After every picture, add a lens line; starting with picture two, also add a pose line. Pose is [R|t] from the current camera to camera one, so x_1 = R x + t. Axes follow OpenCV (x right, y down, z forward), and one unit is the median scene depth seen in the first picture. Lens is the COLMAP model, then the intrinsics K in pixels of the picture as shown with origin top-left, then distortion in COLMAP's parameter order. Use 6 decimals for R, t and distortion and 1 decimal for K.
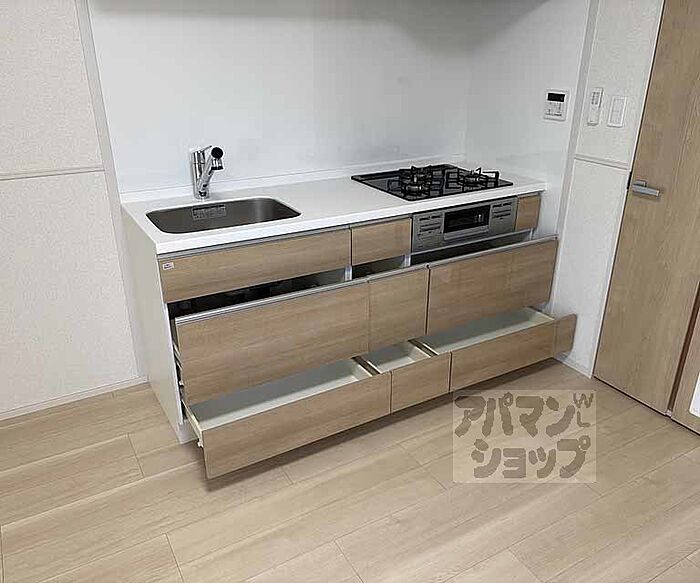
lens RADIAL K [[593.7, 0, 350.0], [0, 593.7, 291.5], [0, 0, 1]] dist [0.005987, 0.002405]
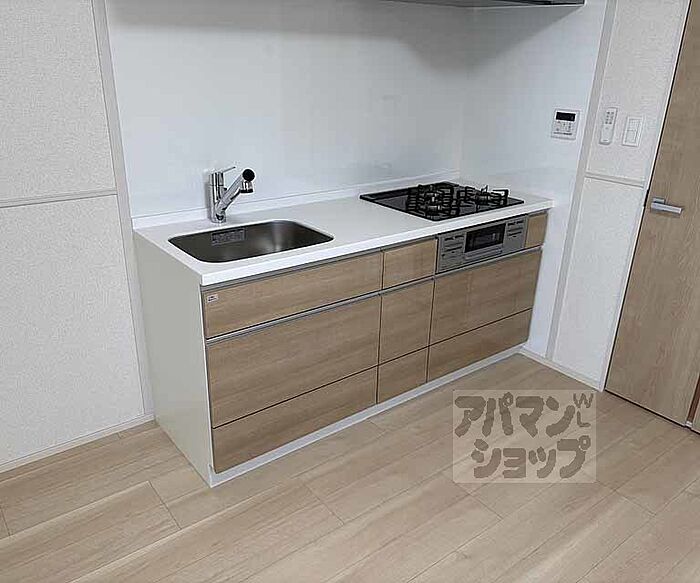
lens RADIAL K [[593.7, 0, 350.0], [0, 593.7, 291.5], [0, 0, 1]] dist [0.005987, 0.002405]
pose [[0.992621, -0.029503, 0.117616, -0.152074], [0.031944, 0.999311, -0.018923, -0.021899], [-0.116977, 0.022540, 0.992879, 0.044555]]
